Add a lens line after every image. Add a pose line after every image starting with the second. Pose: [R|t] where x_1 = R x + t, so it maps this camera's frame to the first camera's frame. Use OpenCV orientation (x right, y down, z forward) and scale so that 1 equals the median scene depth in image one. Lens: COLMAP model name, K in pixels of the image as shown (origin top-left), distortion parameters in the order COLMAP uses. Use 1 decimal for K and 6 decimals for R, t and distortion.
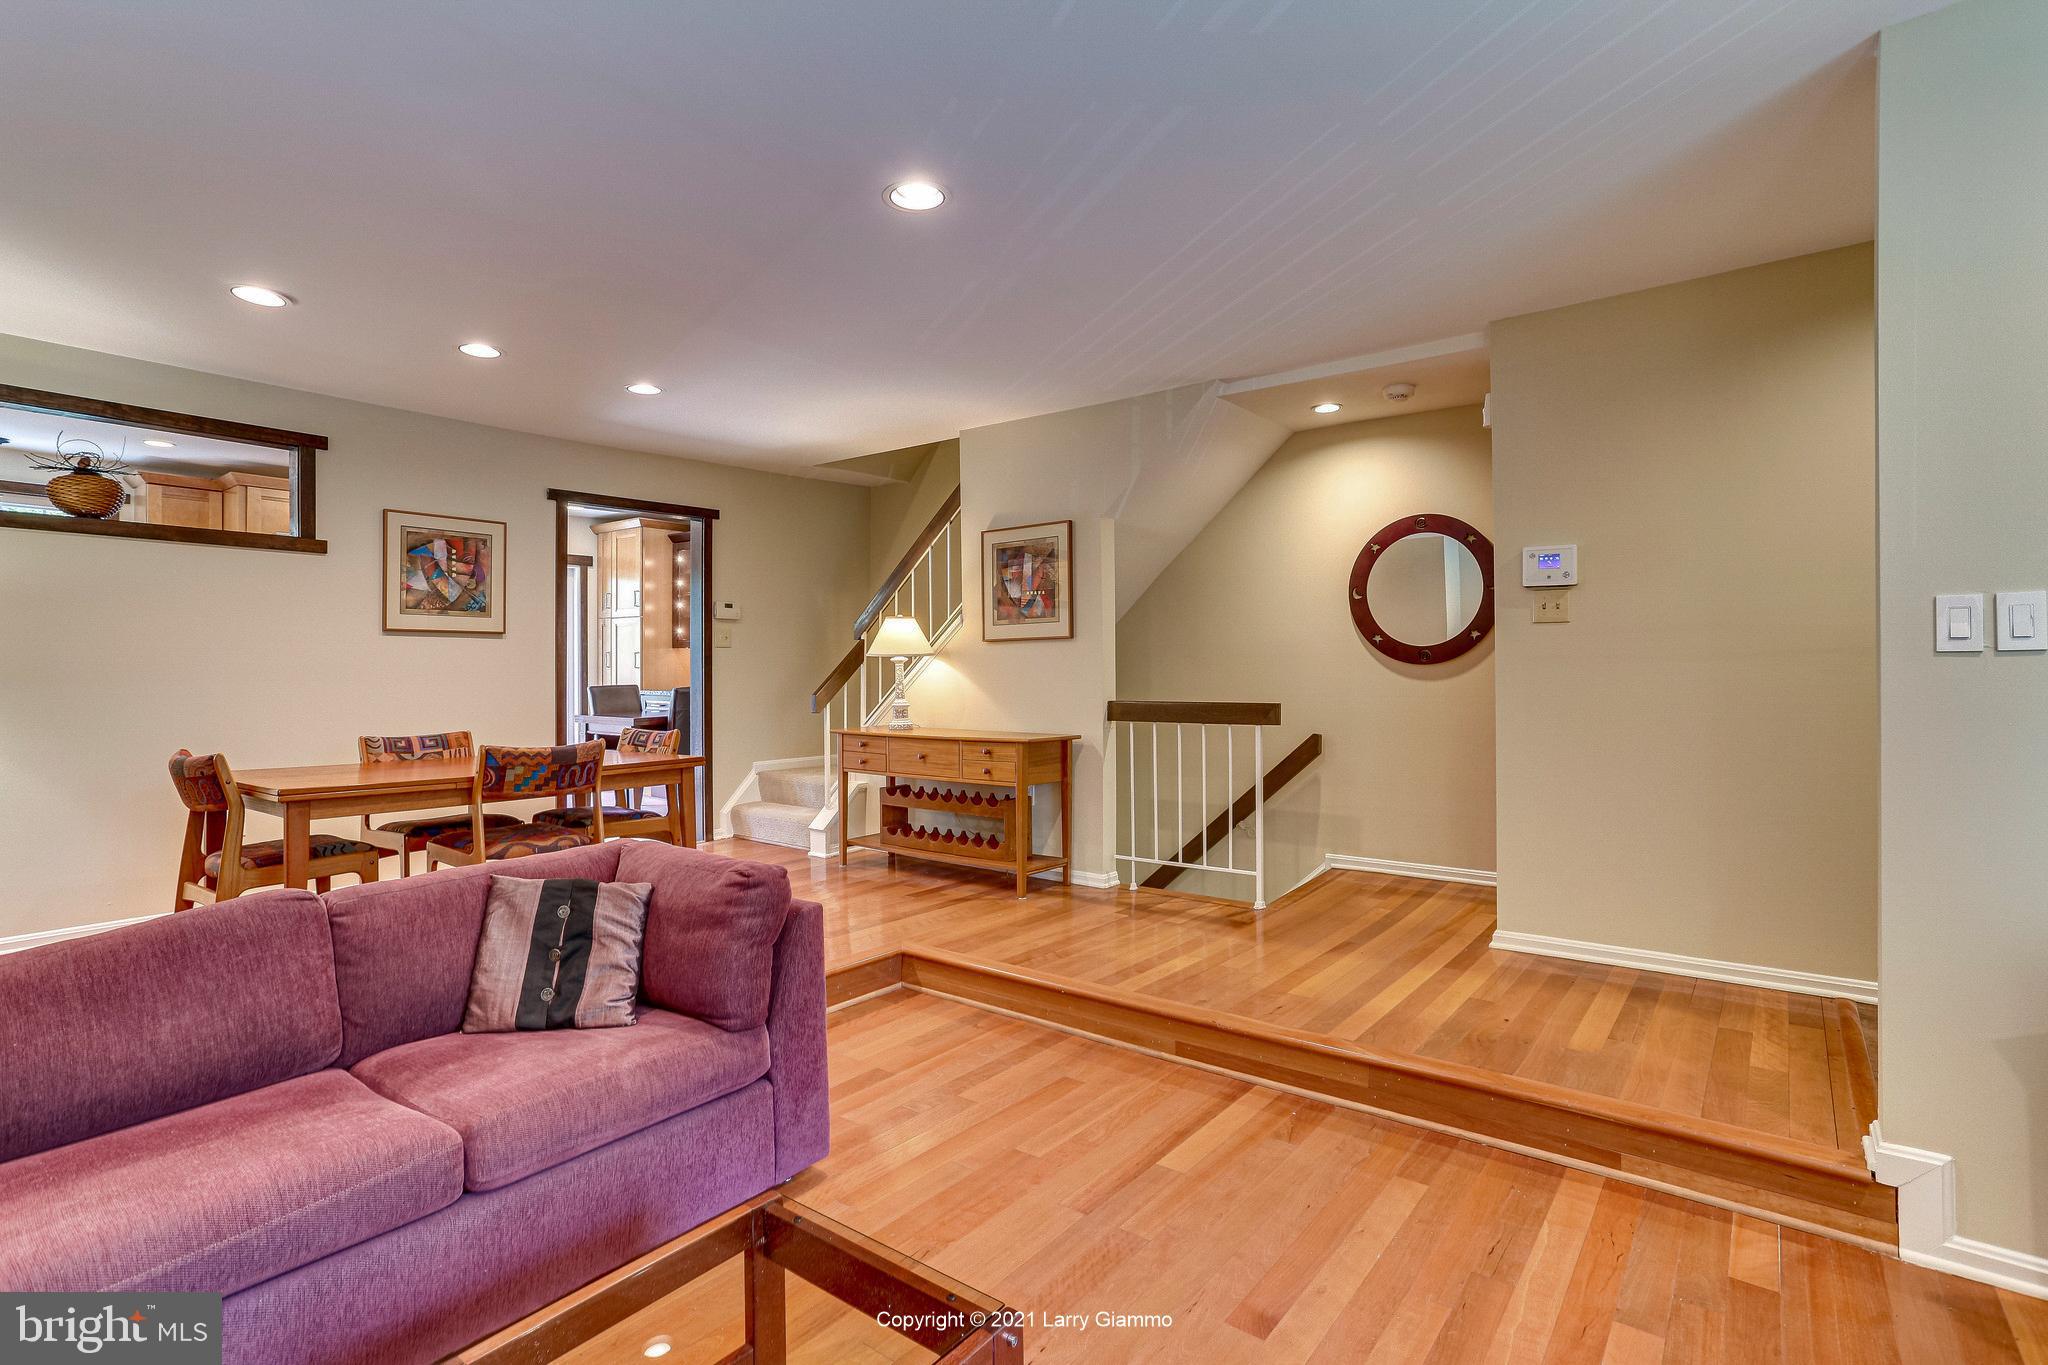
lens RADIAL K [[997.6, 0, 1015.5], [0, 997.6, 670.8], [0, 0, 1]] dist [-0.040956, 0.024655]
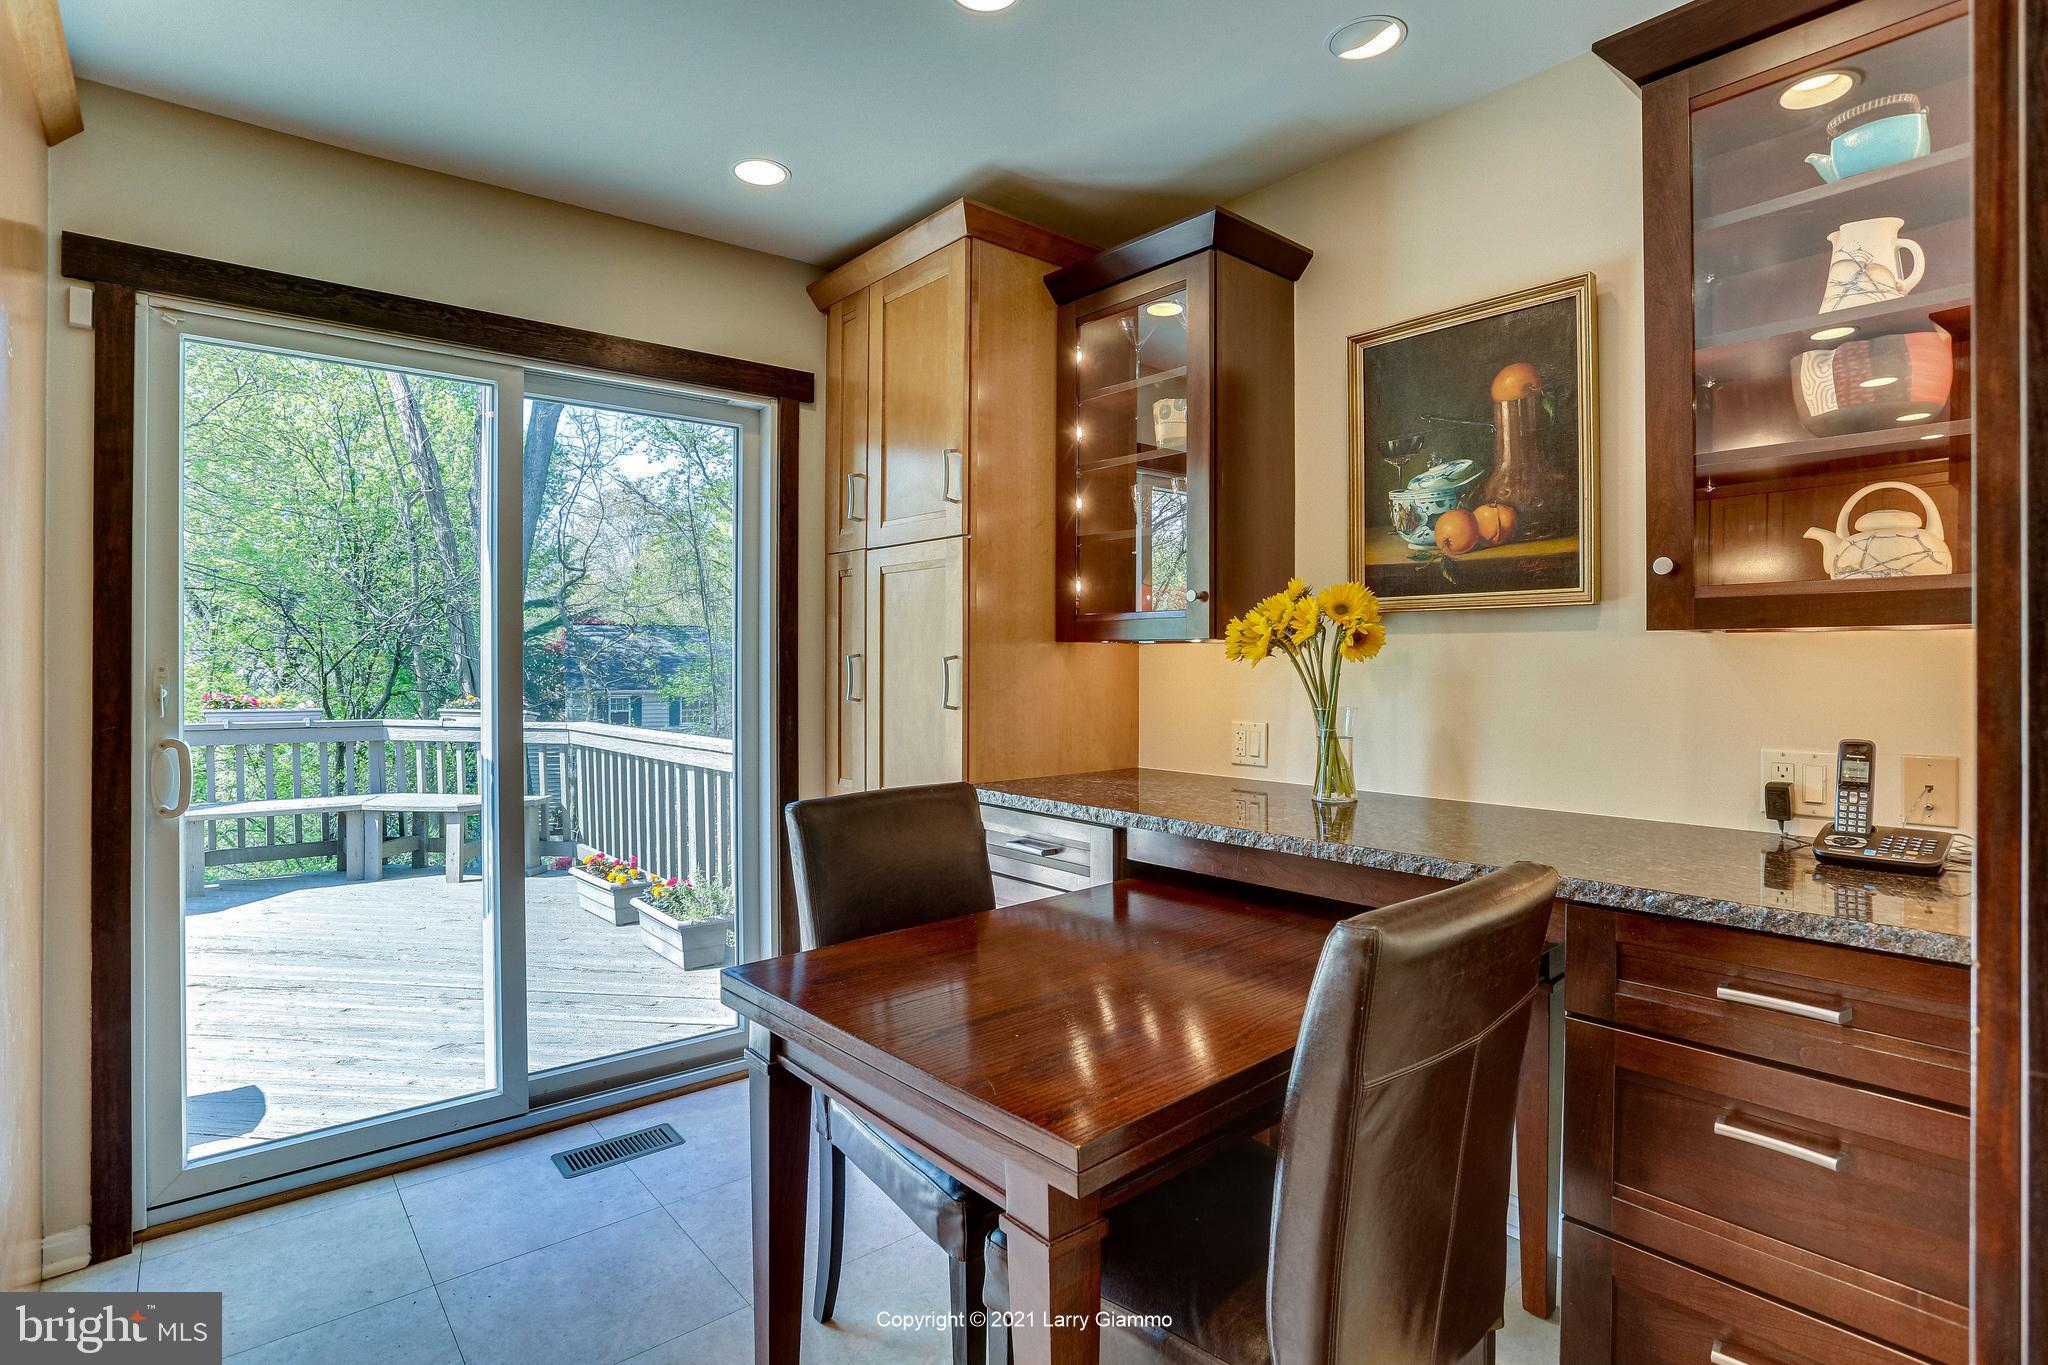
lens RADIAL K [[1036.5, 0, 1021.1], [0, 1036.5, 668.8], [0, 0, 1]] dist [-0.039552, 0.017758]
pose [[0.980237, 0.009984, -0.197577, -0.529121], [-0.009110, 0.999944, 0.005331, -0.029677], [0.197619, -0.003425, 0.980273, 1.231757]]
